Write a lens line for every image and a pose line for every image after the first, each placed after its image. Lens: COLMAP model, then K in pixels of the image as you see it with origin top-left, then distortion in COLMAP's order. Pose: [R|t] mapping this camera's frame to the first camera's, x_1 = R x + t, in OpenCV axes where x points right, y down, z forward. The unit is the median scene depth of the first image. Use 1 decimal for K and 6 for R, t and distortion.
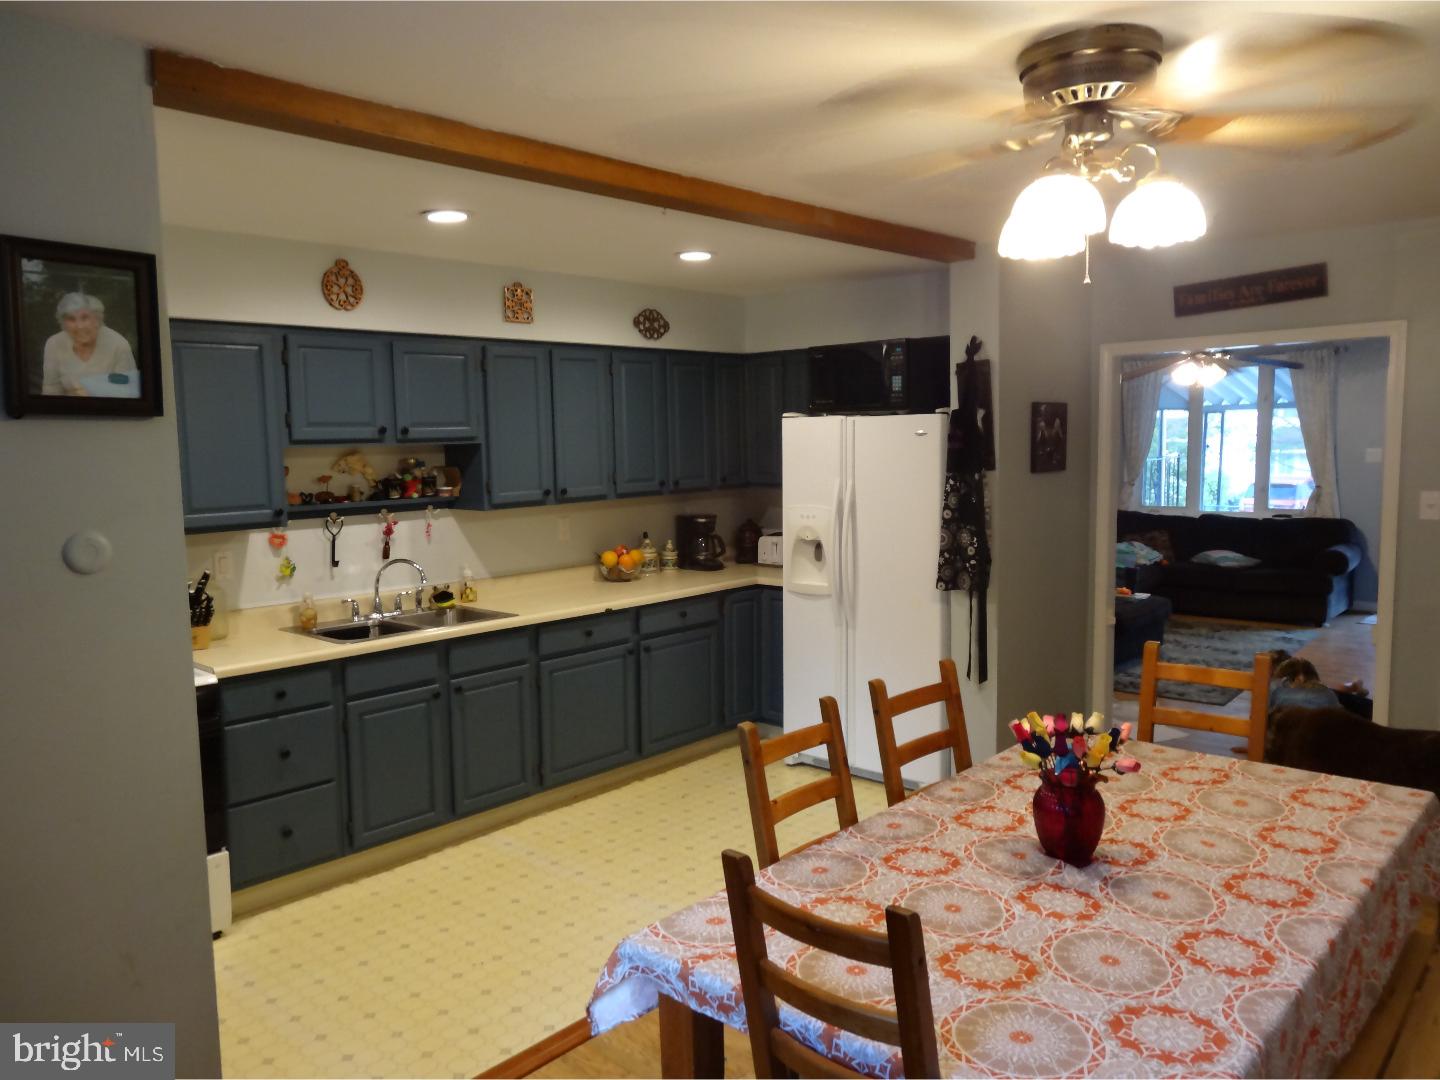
lens RADIAL K [[1058.4, 0, 718.0], [0, 1058.4, 545.8], [0, 0, 1]] dist [-0.006423, -0.001331]
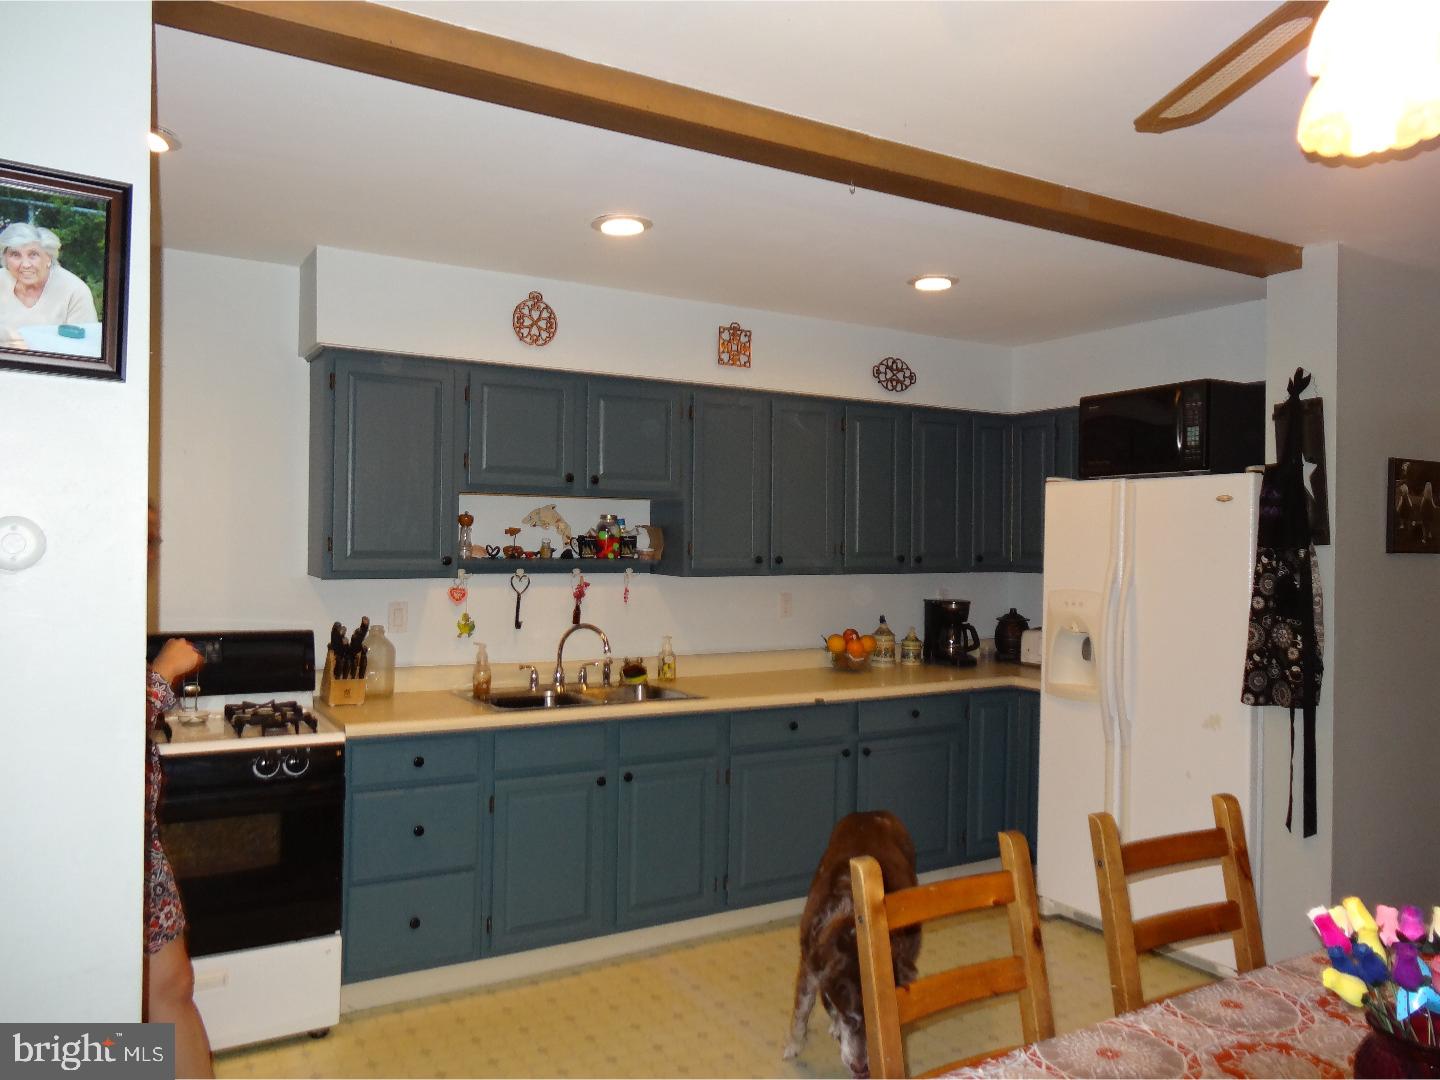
lens RADIAL K [[1063.7, 0, 721.2], [0, 1063.7, 537.3], [0, 0, 1]] dist [-0.006183, 0.012437]
pose [[0.957845, 0.031541, -0.285549, 0.066016], [-0.061939, 0.993252, -0.098054, 0.021290], [0.280529, 0.111607, 0.953335, 0.171514]]
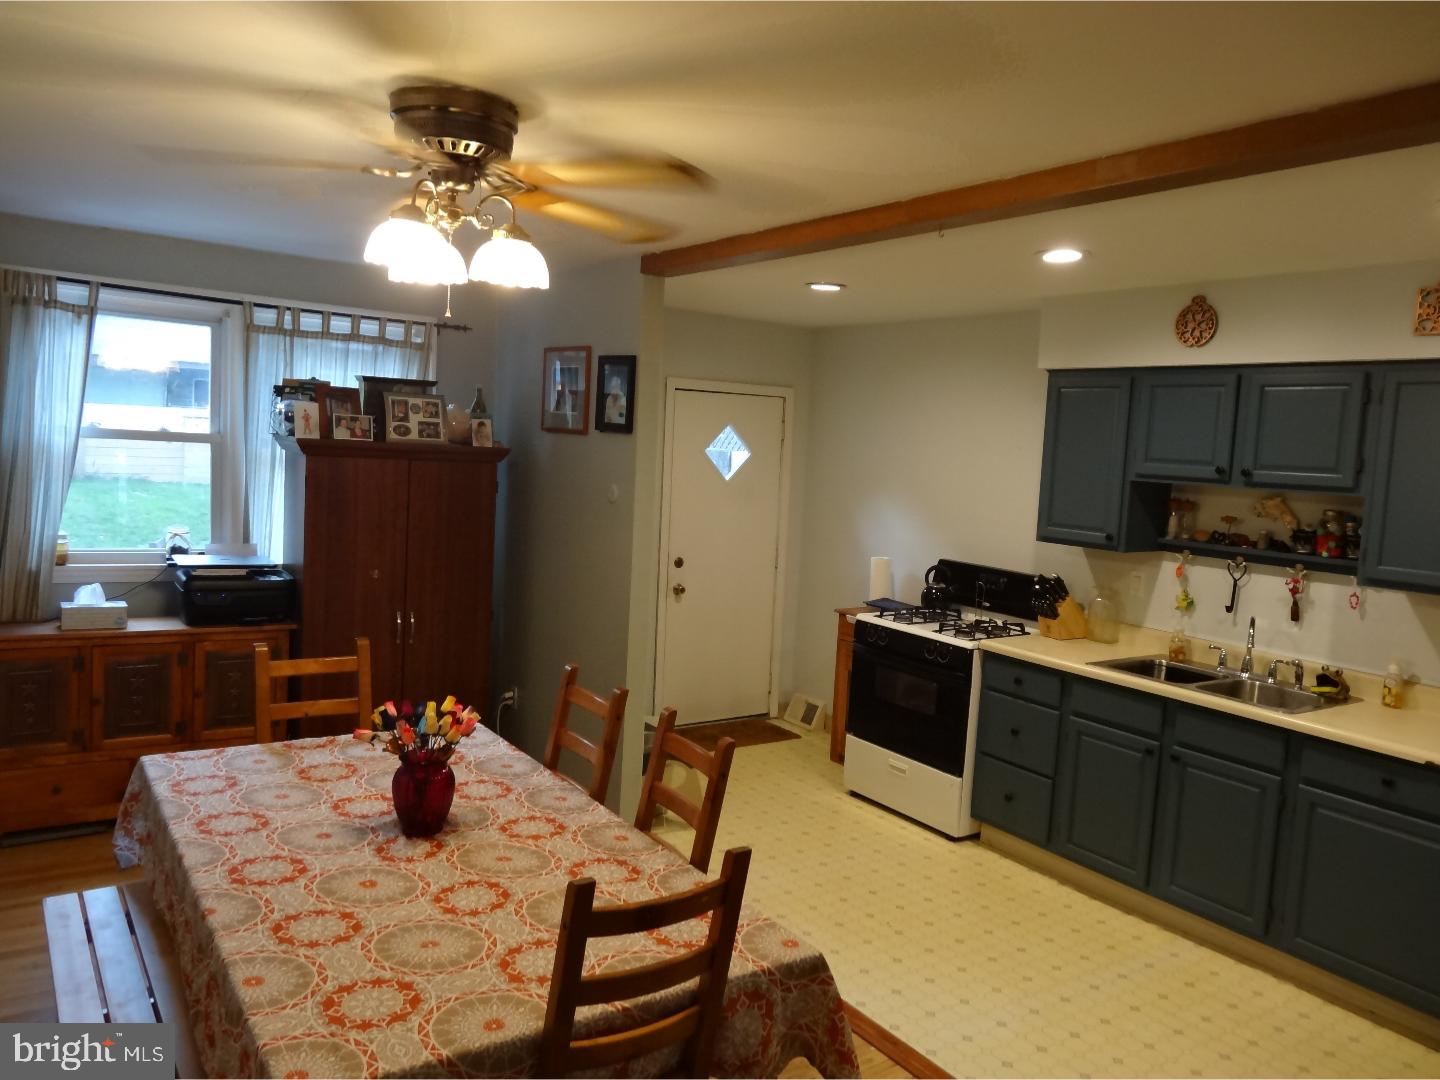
lens RADIAL K [[1063.7, 0, 721.2], [0, 1063.7, 537.3], [0, 0, 1]] dist [-0.006183, 0.012437]
pose [[-0.228261, 0.098985, -0.968555, 0.680721], [-0.153411, 0.978734, 0.136180, -0.109061], [0.961438, 0.179672, -0.208221, 0.762872]]
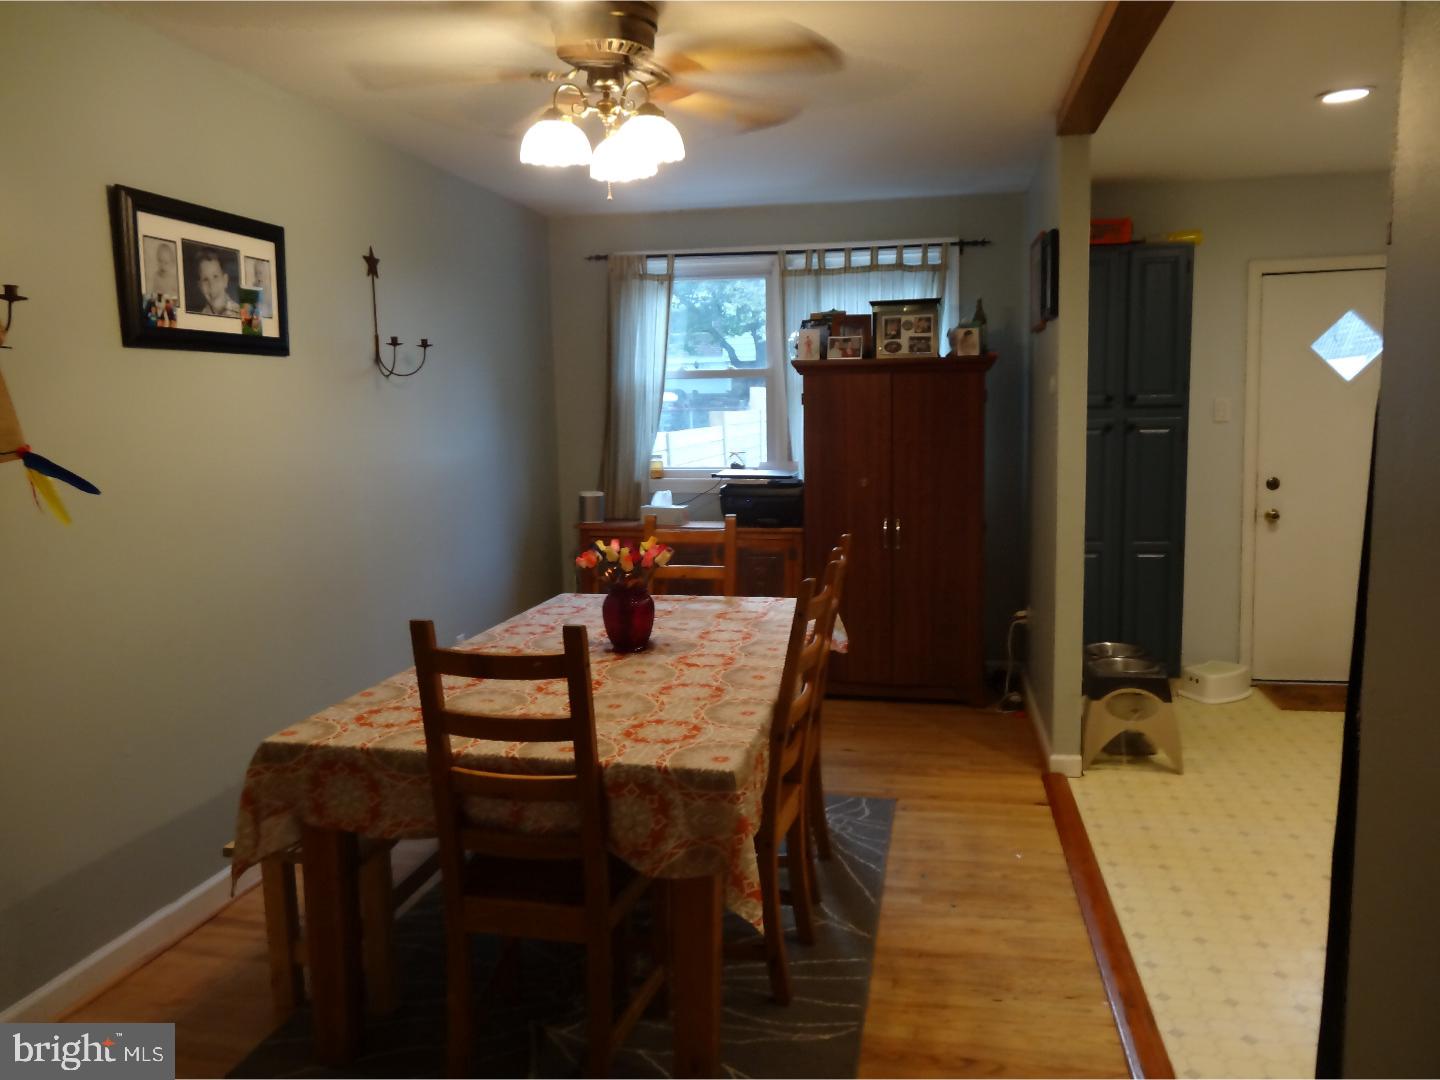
lens RADIAL K [[1058.4, 0, 718.0], [0, 1058.4, 545.8], [0, 0, 1]] dist [-0.006423, -0.001331]
pose [[-0.862256, 0.104127, -0.495654, 0.451249], [-0.011612, 0.974316, 0.224886, -0.065345], [0.506340, 0.199665, -0.838900, 1.093650]]
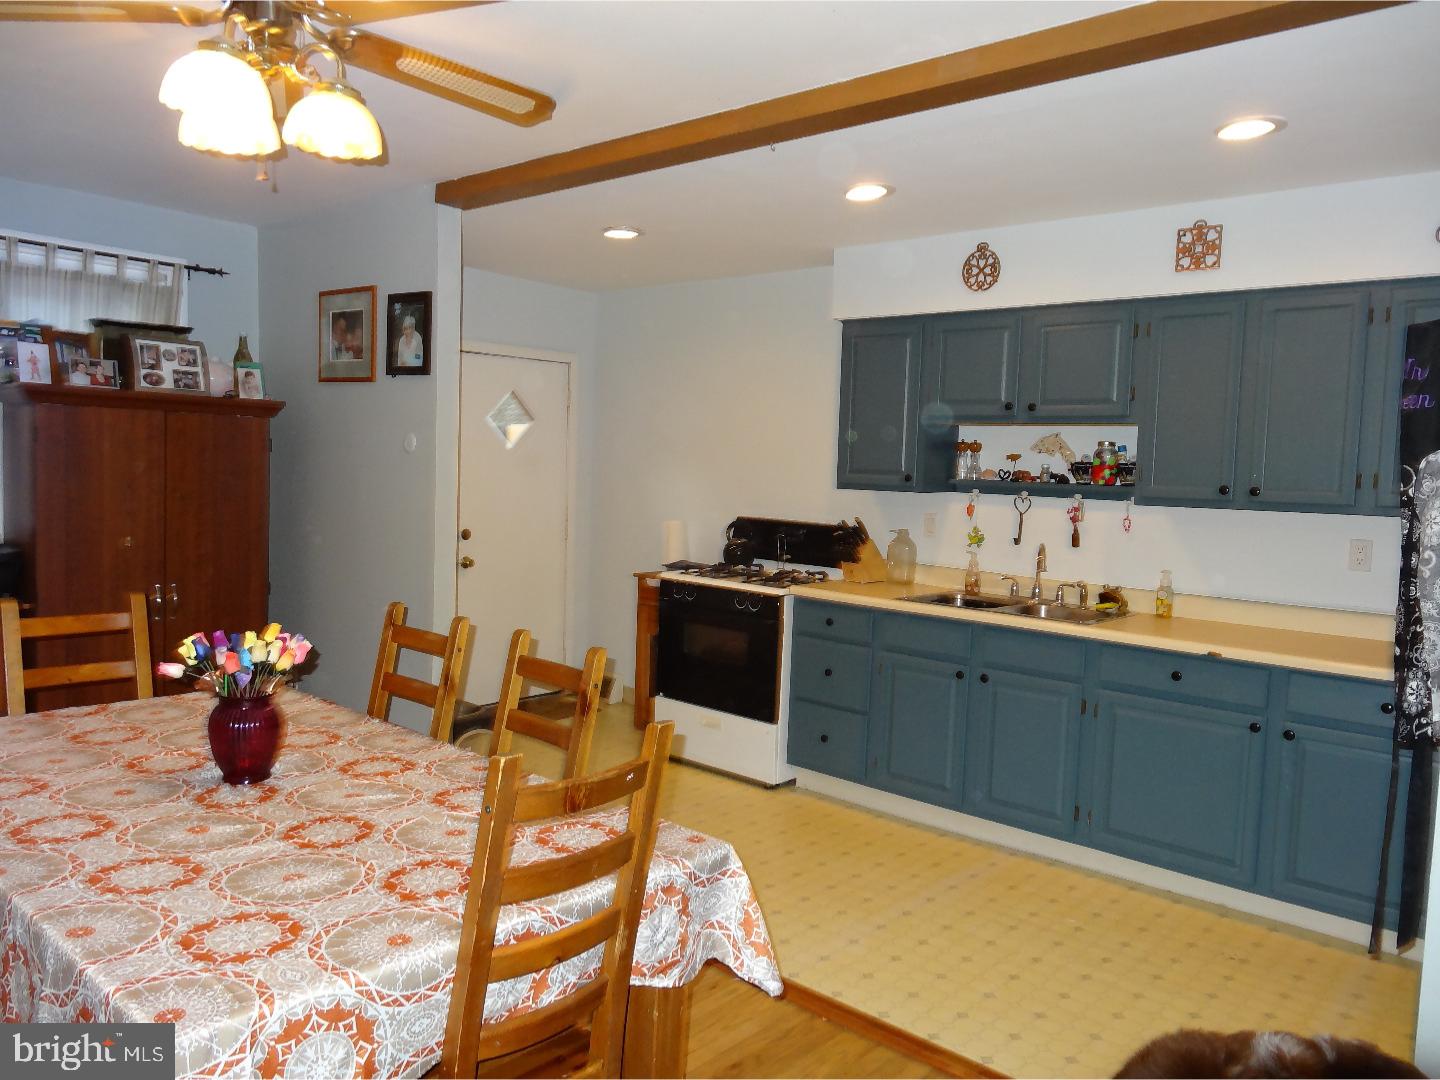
lens RADIAL K [[1063.7, 0, 721.2], [0, 1063.7, 537.3], [0, 0, 1]] dist [-0.006183, 0.012437]
pose [[0.012353, 0.090802, -0.995792, 0.665022], [-0.142039, 0.985929, 0.088140, -0.037309], [0.989784, 0.140353, 0.025077, 0.707600]]
